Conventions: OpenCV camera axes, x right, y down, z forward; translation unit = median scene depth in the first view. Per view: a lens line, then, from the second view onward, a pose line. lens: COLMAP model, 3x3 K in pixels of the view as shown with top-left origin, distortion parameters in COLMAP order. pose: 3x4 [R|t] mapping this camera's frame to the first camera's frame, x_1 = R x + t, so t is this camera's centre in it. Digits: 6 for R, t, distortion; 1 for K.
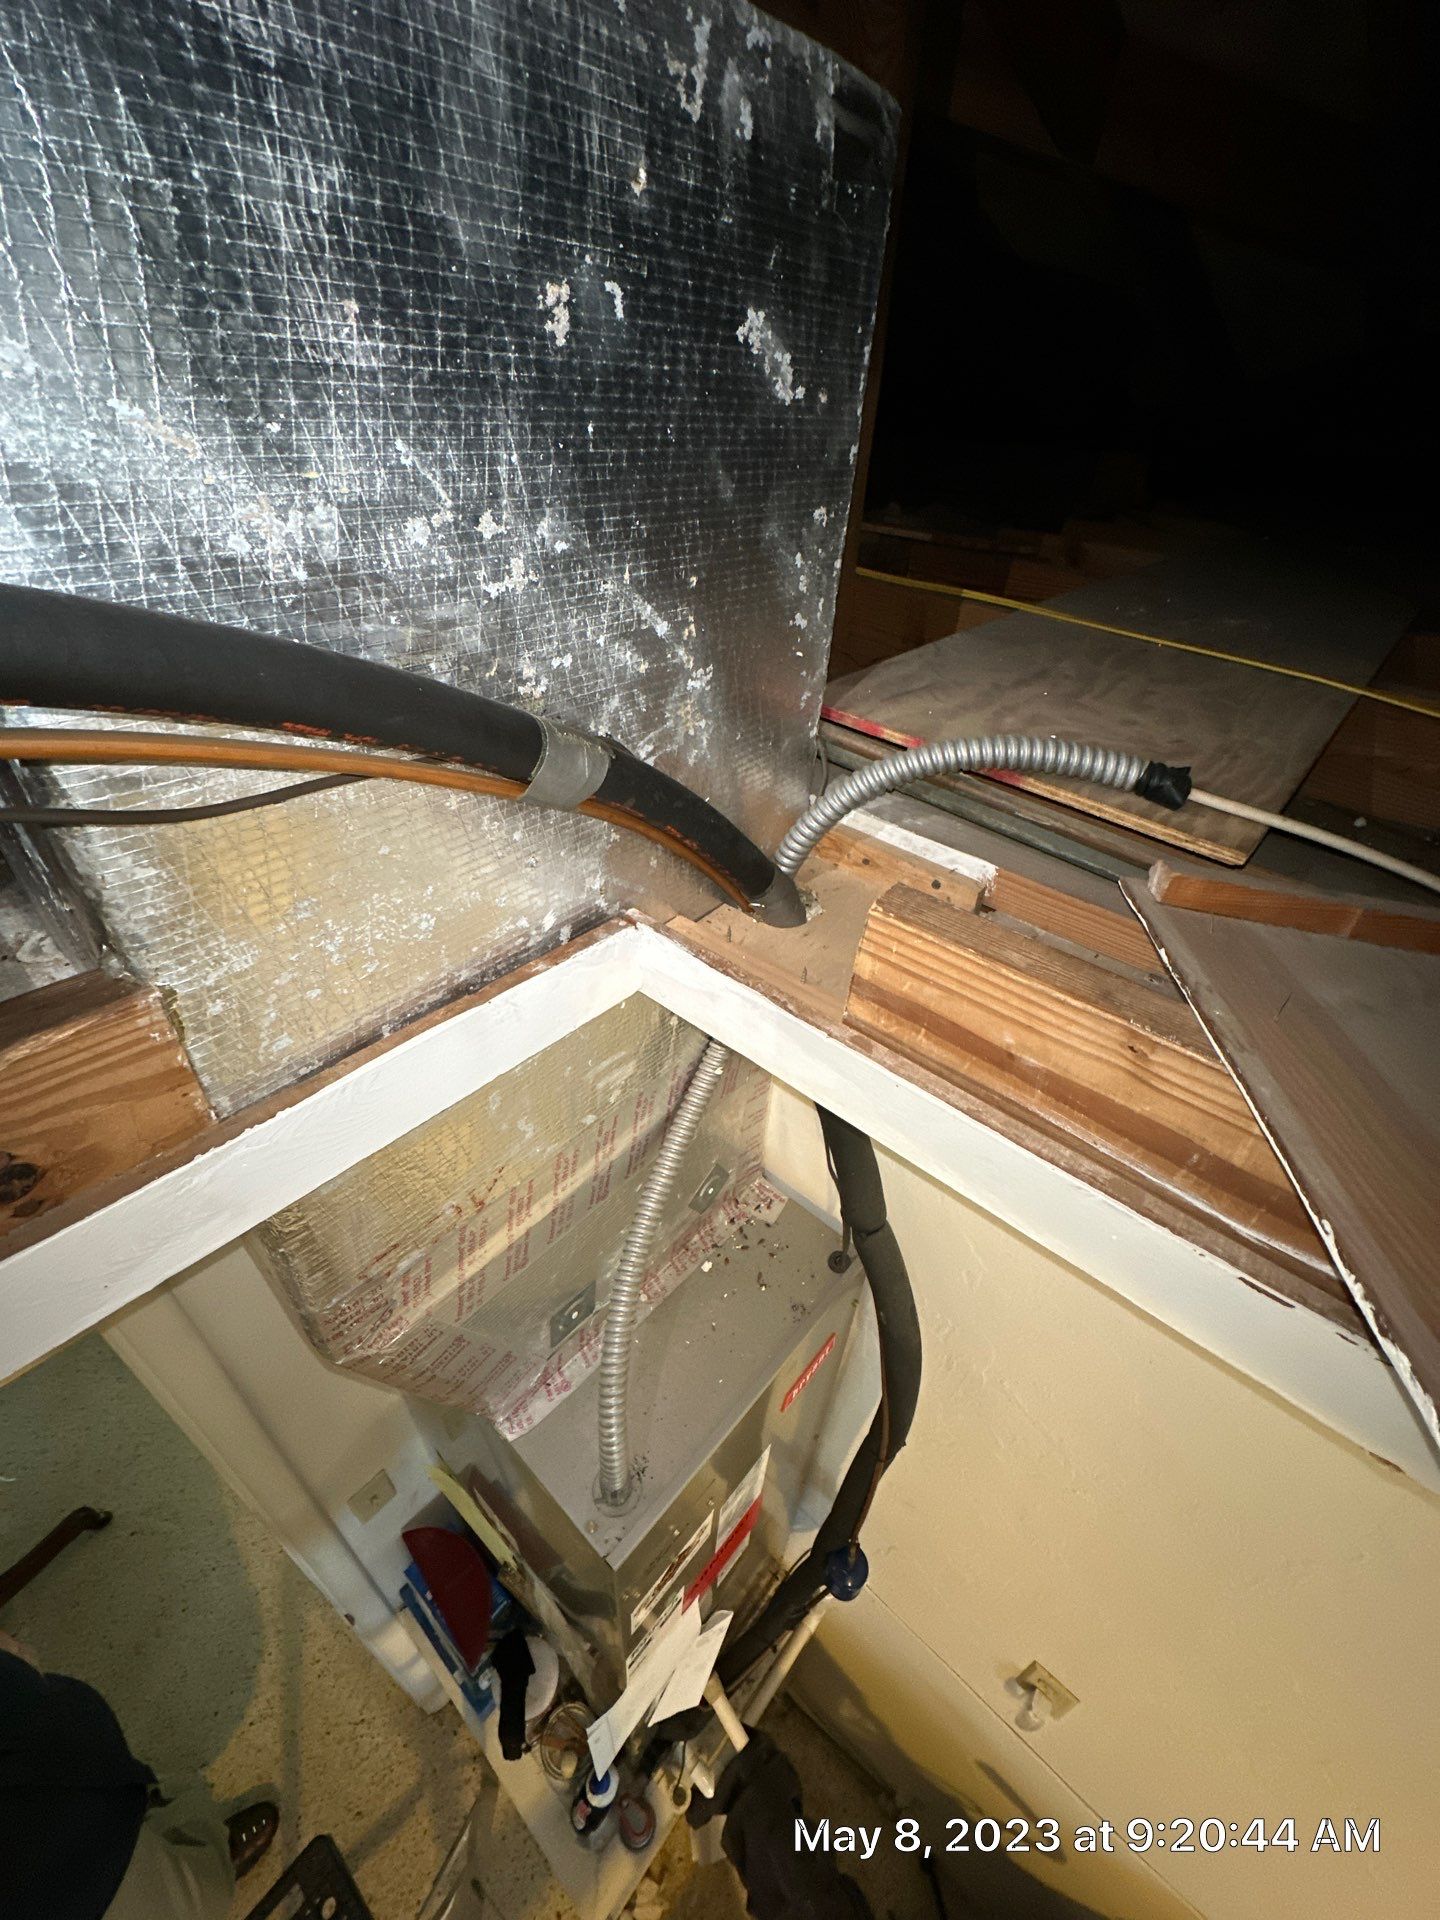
lens RADIAL K [[773.2, 0, 716.2], [0, 773.2, 959.3], [0, 0, 1]] dist [0.001050, -0.000967]
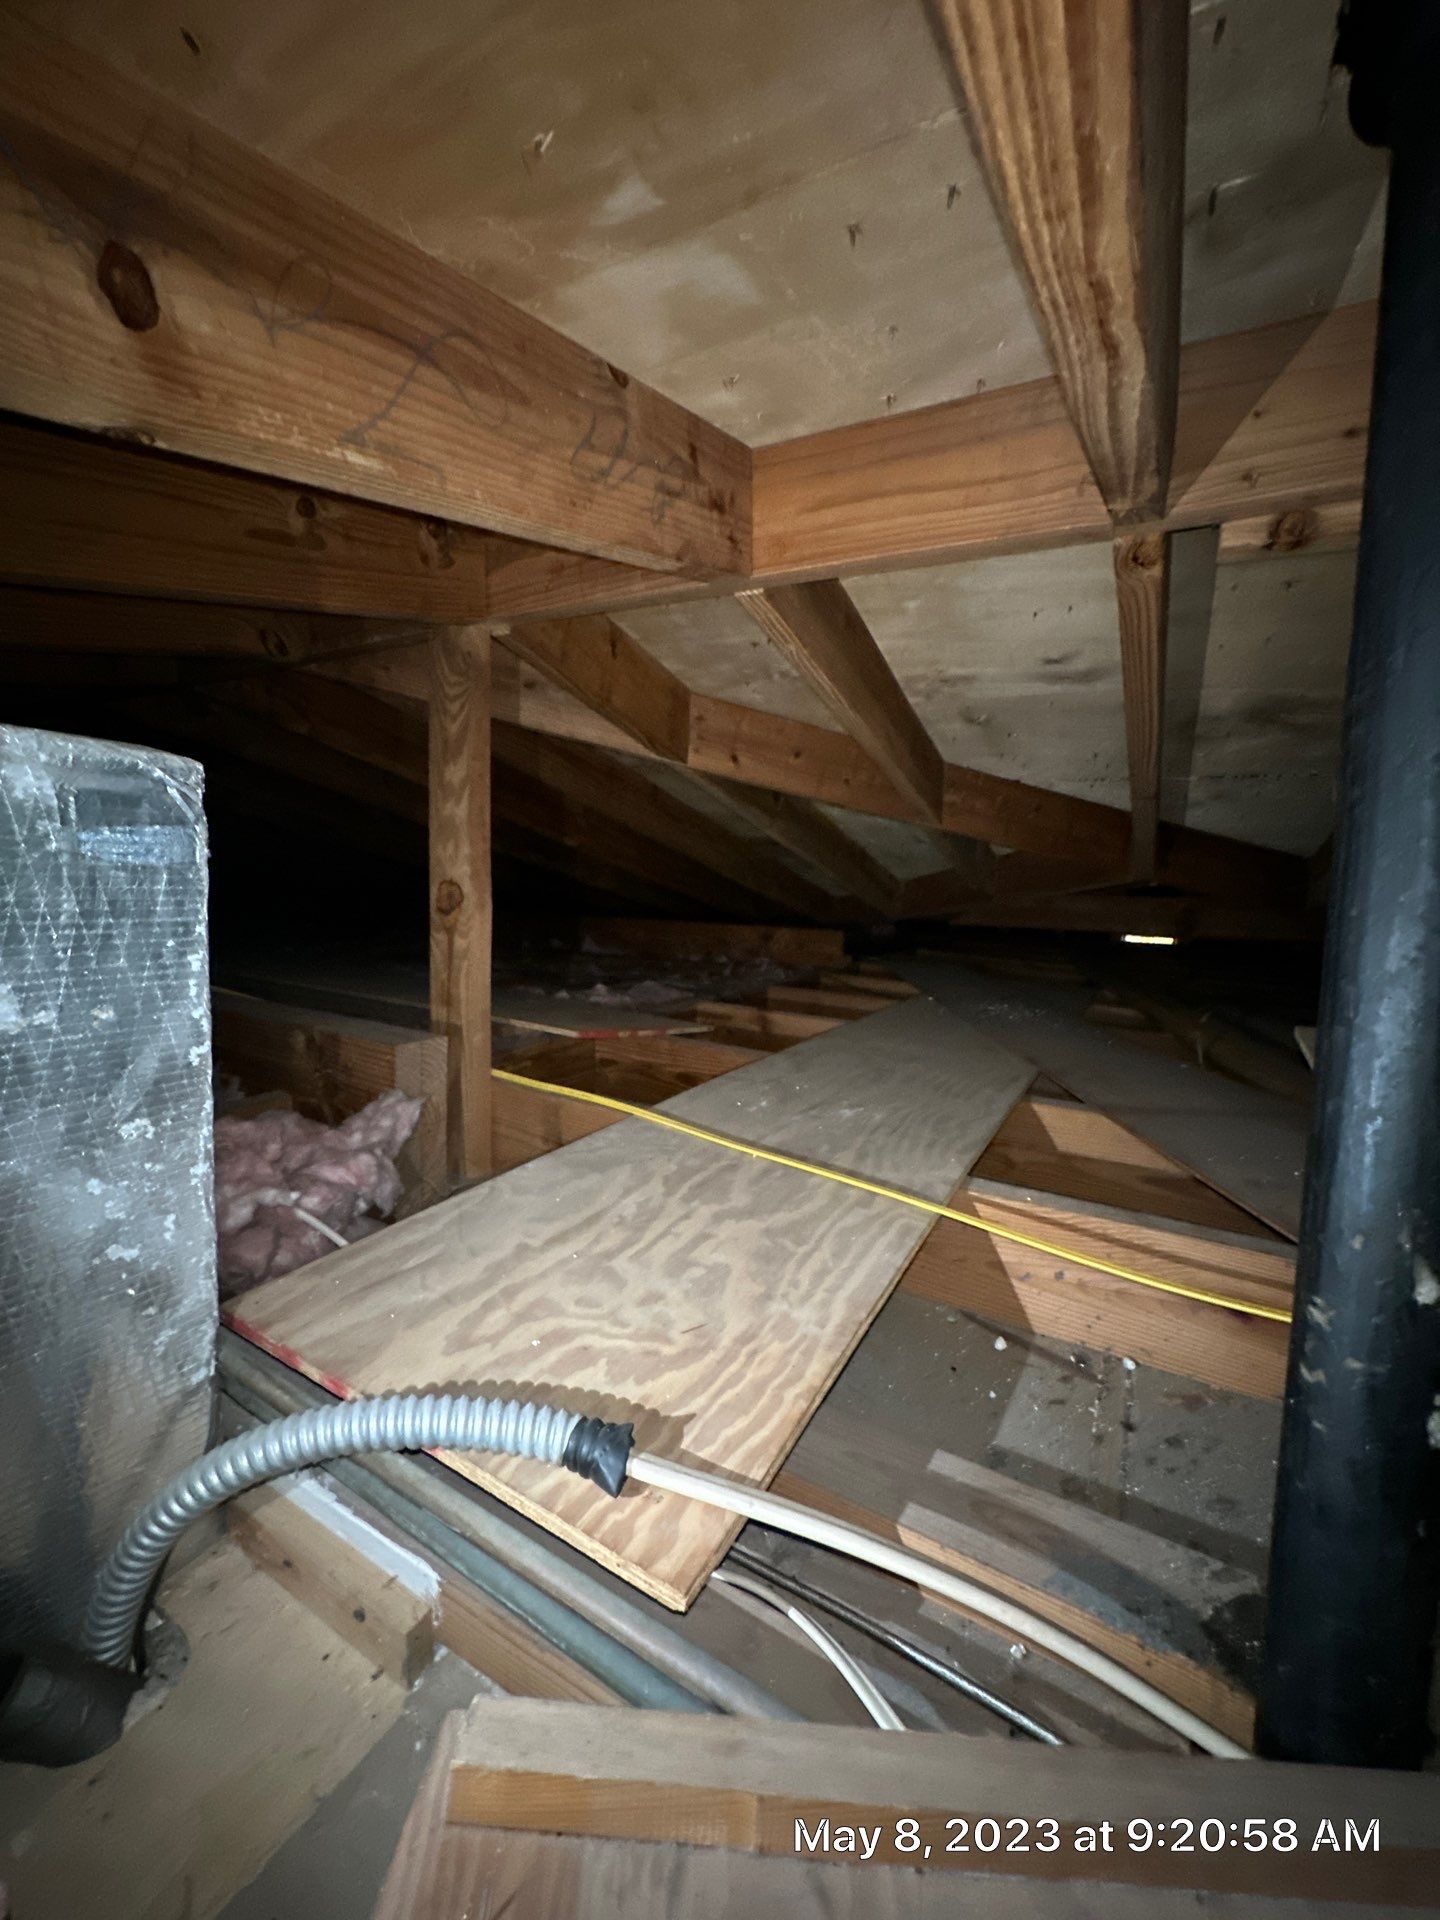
lens RADIAL K [[773.2, 0, 719.2], [0, 773.2, 955.6], [0, 0, 1]] dist [0.001050, -0.000967]
pose [[0.979824, -0.029744, 0.197638, 0.722387], [0.124783, 0.863492, -0.488682, -0.337890], [-0.156123, 0.503485, 0.849782, 0.184148]]
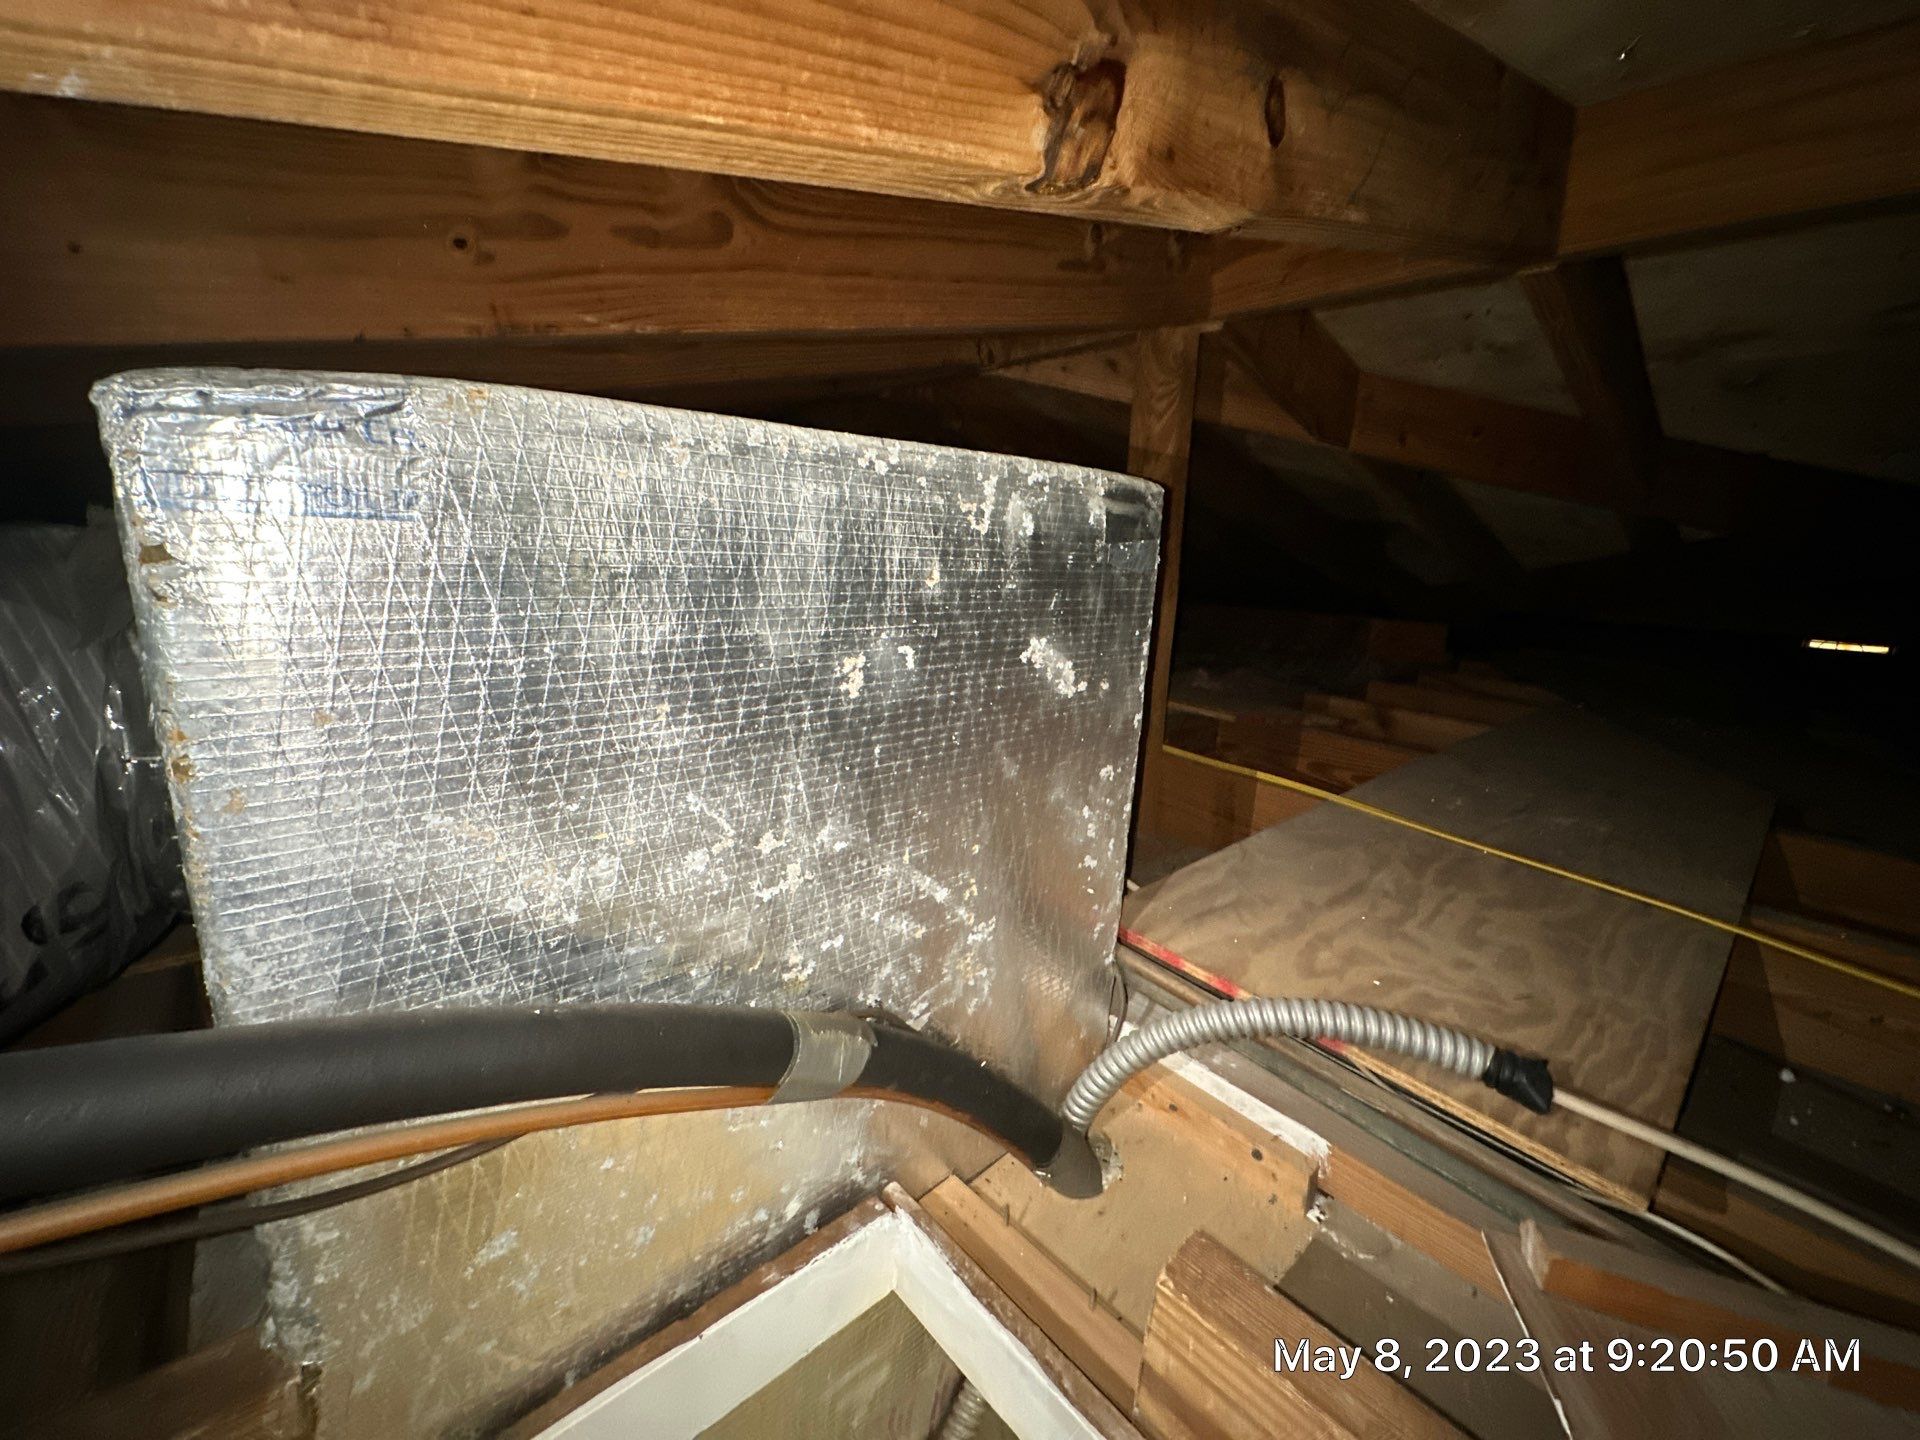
lens RADIAL K [[773.2, 0, 953.8], [0, 773.2, 716.0], [0, 0, 1]] dist [0.001050, -0.000967]
pose [[0.992160, 0.024846, -0.122479, 0.070211], [-0.072668, 0.912027, -0.403641, -0.261070], [0.101675, 0.409377, 0.906682, -0.006153]]
